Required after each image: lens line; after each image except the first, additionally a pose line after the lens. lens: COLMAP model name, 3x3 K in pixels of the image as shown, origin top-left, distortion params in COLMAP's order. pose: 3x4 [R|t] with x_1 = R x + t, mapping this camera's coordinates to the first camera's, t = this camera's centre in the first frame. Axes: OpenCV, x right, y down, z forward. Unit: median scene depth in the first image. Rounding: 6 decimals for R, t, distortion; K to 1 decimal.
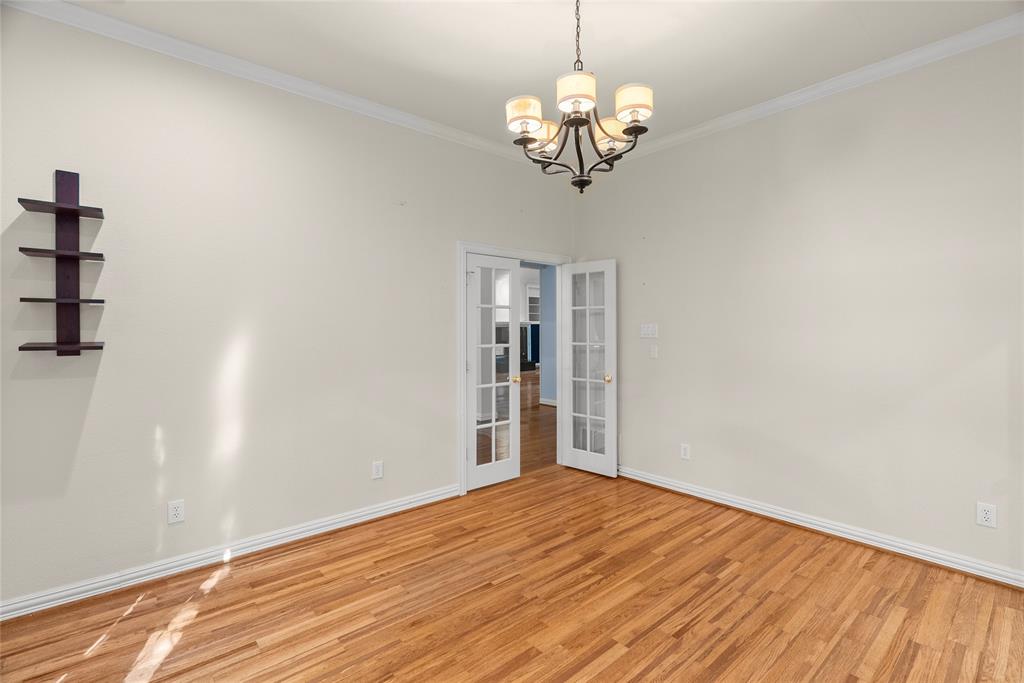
lens RADIAL K [[469.2, 0, 514.0], [0, 469.2, 334.4], [0, 0, 1]] dist [-0.010124, 0.000418]
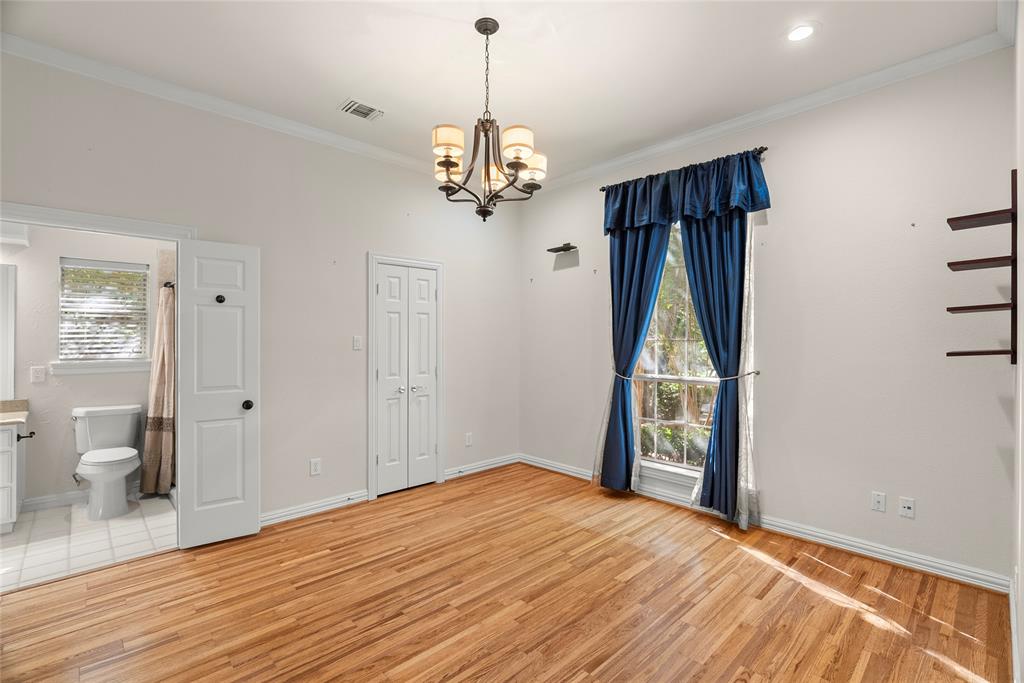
lens RADIAL K [[469.2, 0, 514.0], [0, 469.2, 334.4], [0, 0, 1]] dist [-0.010124, 0.000418]
pose [[-0.998487, 0.005452, -0.054722, 0.129561], [0.005250, 0.999979, 0.003842, -0.023977], [0.054741, 0.003549, -0.998494, 2.074001]]
